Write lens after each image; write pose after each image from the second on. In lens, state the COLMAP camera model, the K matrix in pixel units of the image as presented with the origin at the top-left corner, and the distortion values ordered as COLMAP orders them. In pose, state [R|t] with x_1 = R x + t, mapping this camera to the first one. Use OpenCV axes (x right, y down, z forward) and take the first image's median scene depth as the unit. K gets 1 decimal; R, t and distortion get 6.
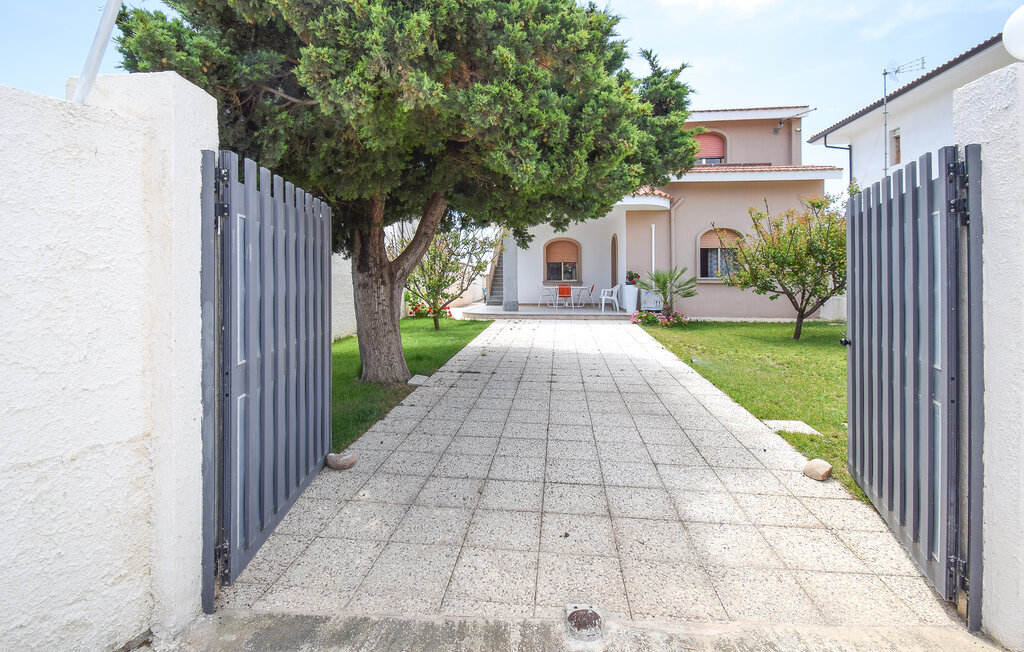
lens RADIAL K [[491.8, 0, 505.6], [0, 491.8, 278.8], [0, 0, 1]] dist [0.018264, -0.018154]
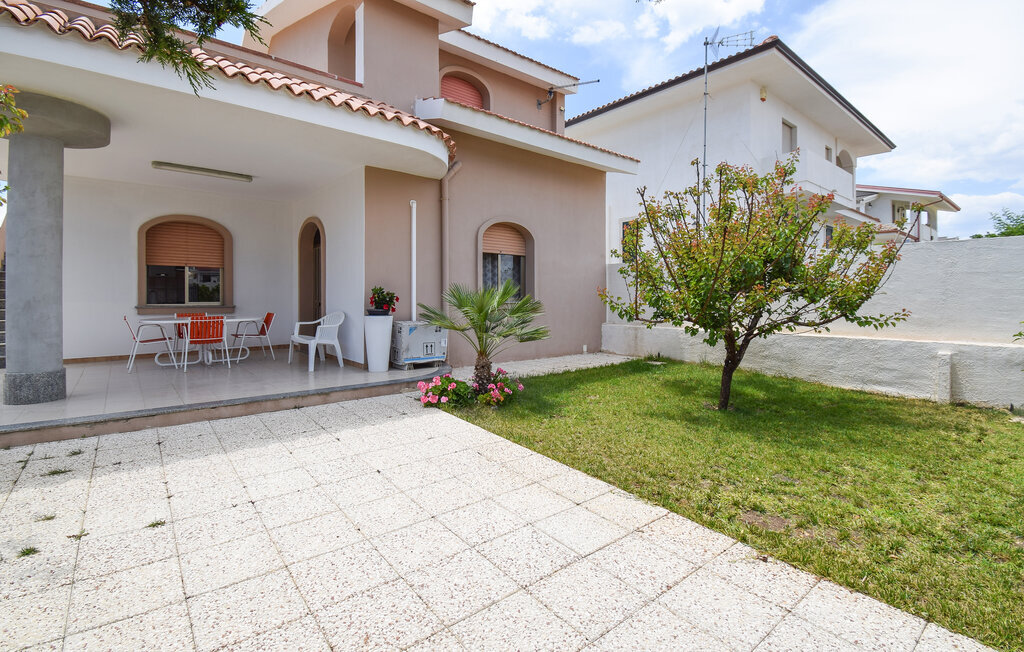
lens RADIAL K [[464.7, 0, 510.4], [0, 464.7, 300.5], [0, 0, 1]] dist [-0.004235, -0.000832]
pose [[0.699265, -0.003770, 0.714853, 0.012141], [-0.004277, 0.999946, 0.009457, -0.007708], [-0.714850, -0.009670, 0.699211, 0.579304]]
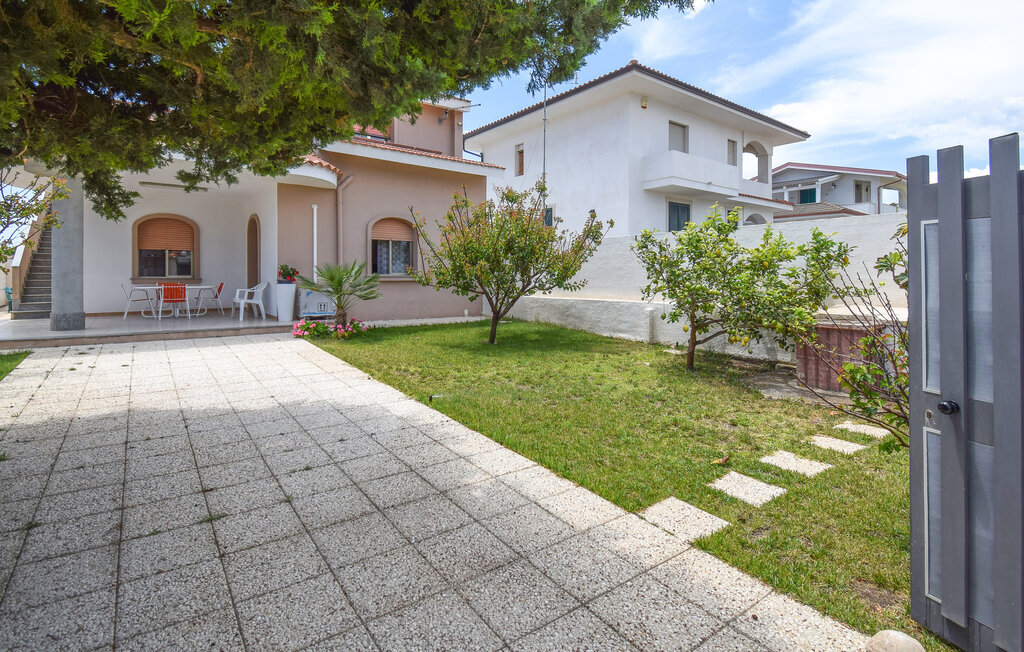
lens RADIAL K [[491.8, 0, 505.6], [0, 491.8, 278.8], [0, 0, 1]] dist [0.018264, -0.018154]
pose [[0.735383, -0.001212, 0.677650, -0.005338], [-0.006682, 0.999937, 0.009039, -0.003850], [-0.677619, -0.011175, 0.735329, 0.229071]]
